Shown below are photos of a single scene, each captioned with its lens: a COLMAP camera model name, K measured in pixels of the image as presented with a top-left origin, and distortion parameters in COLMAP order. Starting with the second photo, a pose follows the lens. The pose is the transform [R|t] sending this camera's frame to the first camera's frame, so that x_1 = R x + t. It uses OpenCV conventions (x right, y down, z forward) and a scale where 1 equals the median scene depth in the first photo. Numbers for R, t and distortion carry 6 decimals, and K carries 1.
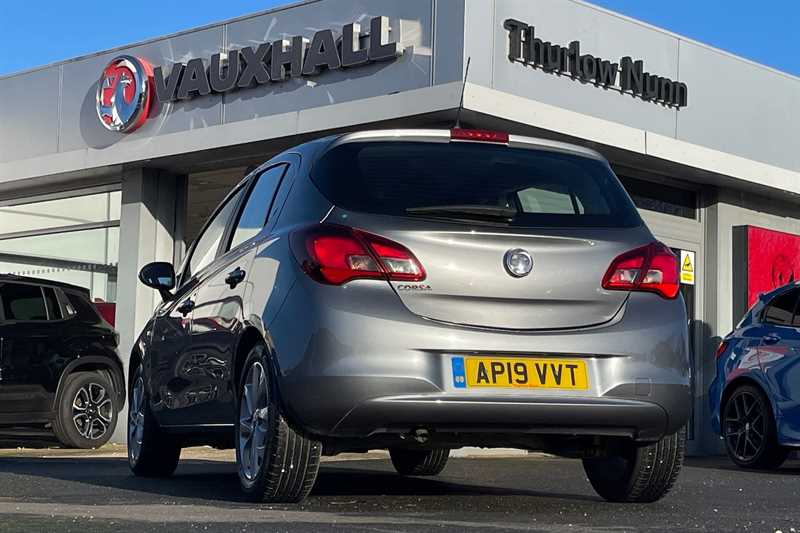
lens RADIAL K [[1385.3, 0, 405.7], [0, 1385.3, 269.6], [0, 0, 1]] dist [0.119262, 0.000000]
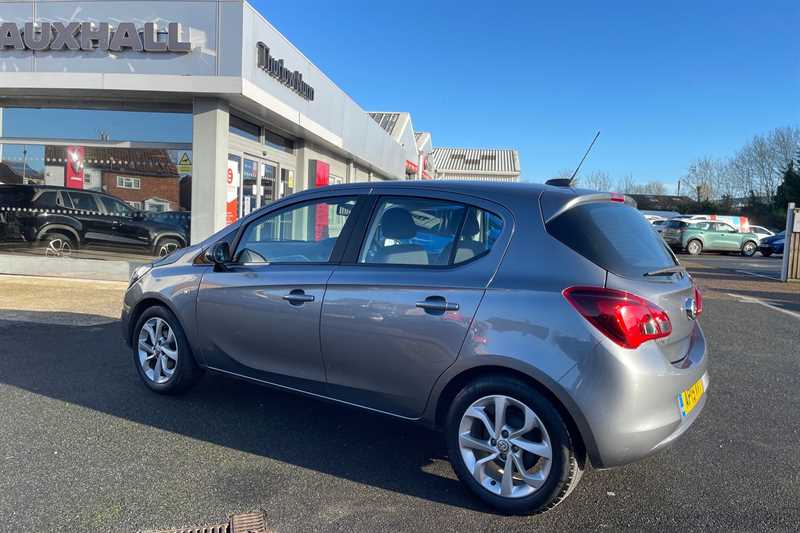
lens RADIAL K [[574.1, 0, 392.7], [0, 574.1, 259.7], [0, 0, 1]] dist [0.017210, -0.043263]
pose [[0.823132, -0.023275, 0.567373, -0.171430], [-0.087537, 0.982015, 0.167281, -0.044917], [-0.561062, -0.187361, 0.806291, 0.264865]]
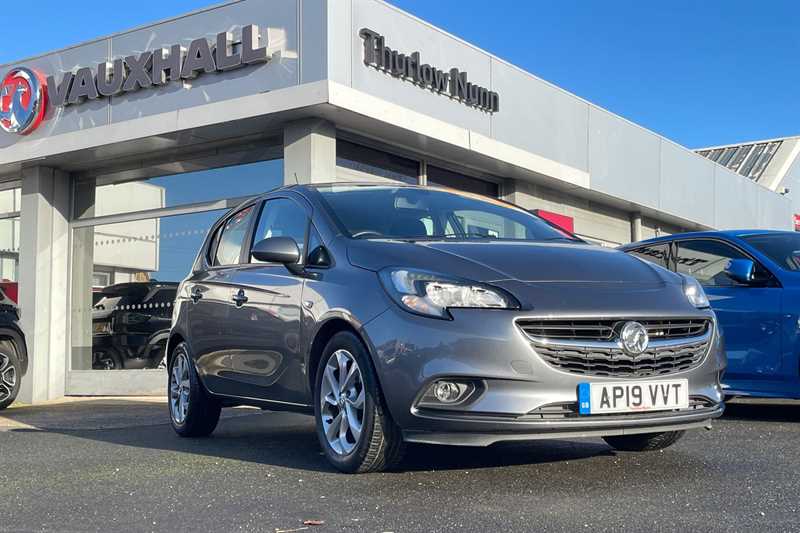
lens RADIAL K [[952.2, 0, 395.0], [0, 952.2, 265.9], [0, 0, 1]] dist [0.054076, 0.000000]
pose [[0.987707, -0.021734, 0.154800, -0.024457], [0.019694, 0.999698, 0.014698, 0.005759], [-0.155073, -0.011469, 0.987836, 0.182615]]
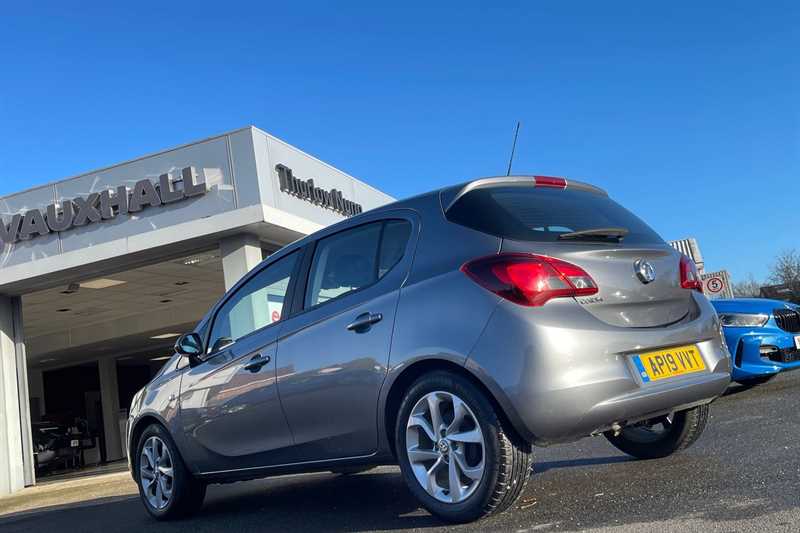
lens RADIAL K [[749.3, 0, 401.0], [0, 749.3, 264.8], [0, 0, 1]] dist [0.017454, 0.000000]
pose [[0.906413, -0.098158, 0.410828, -0.136664], [0.135478, 0.988797, -0.062656, 0.000464], [-0.400075, 0.112450, 0.909557, 0.178913]]
